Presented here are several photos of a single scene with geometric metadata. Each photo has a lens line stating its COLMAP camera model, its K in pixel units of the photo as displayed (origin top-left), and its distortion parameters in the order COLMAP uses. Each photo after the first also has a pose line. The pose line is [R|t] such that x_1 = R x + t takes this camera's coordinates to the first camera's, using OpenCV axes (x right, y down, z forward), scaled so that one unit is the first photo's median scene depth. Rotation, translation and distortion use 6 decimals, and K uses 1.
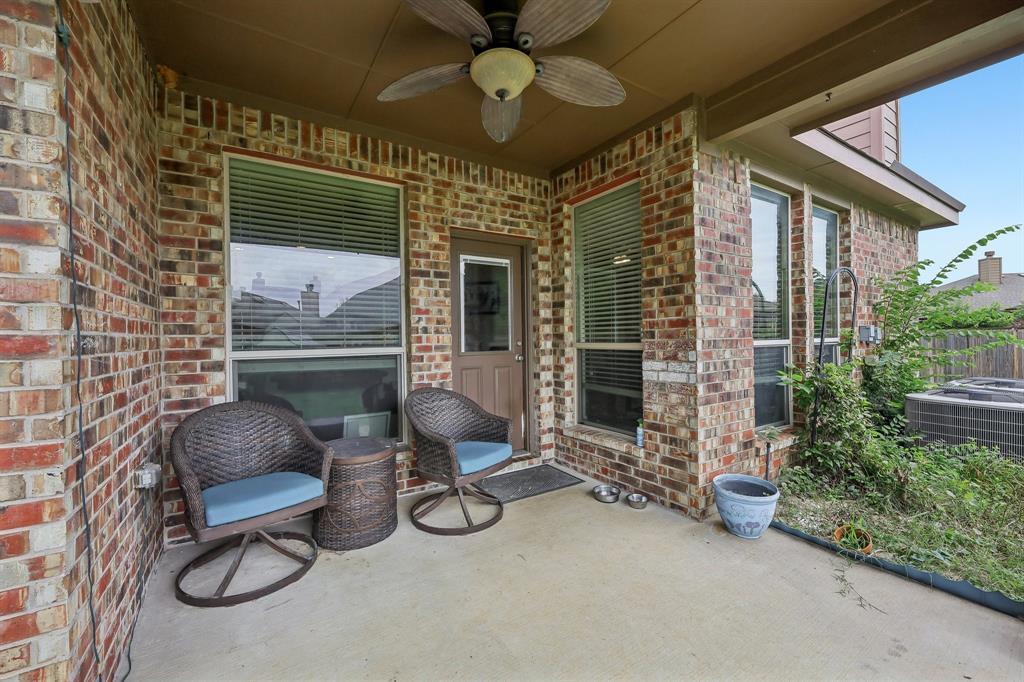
lens RADIAL K [[417.1, 0, 510.3], [0, 417.1, 341.2], [0, 0, 1]] dist [-0.001795, 0.000508]
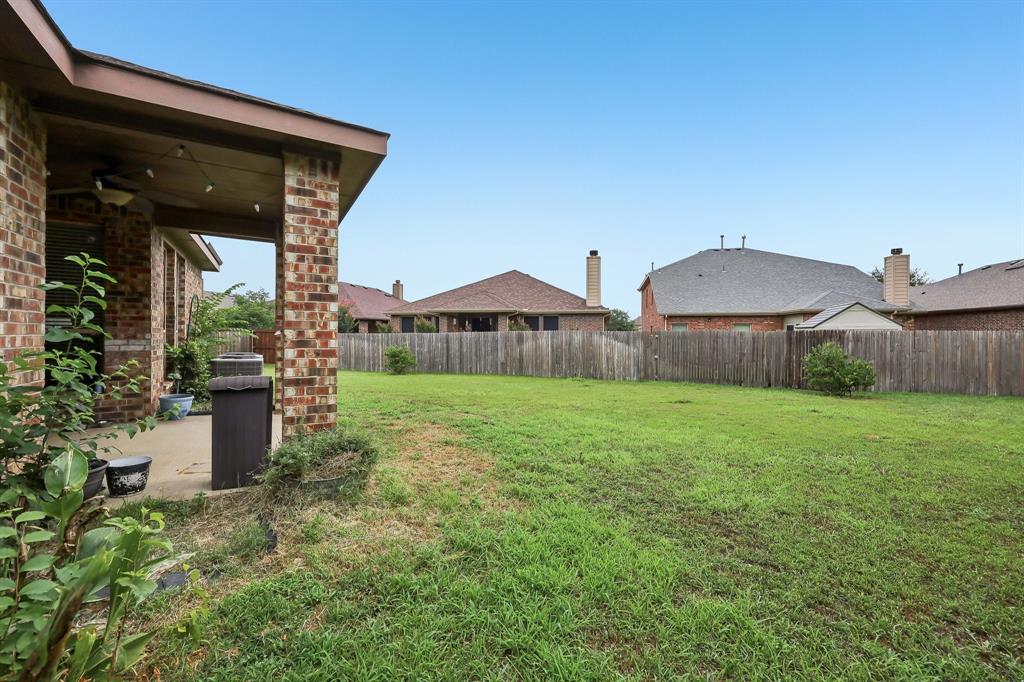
lens RADIAL K [[417.1, 0, 509.6], [0, 417.1, 337.6], [0, 0, 1]] dist [-0.001795, 0.000508]
pose [[0.046950, 0.008783, 0.998859, -1.308950], [-0.004521, 0.999953, -0.008580, 0.048761], [-0.998887, -0.004113, 0.046988, -0.700985]]
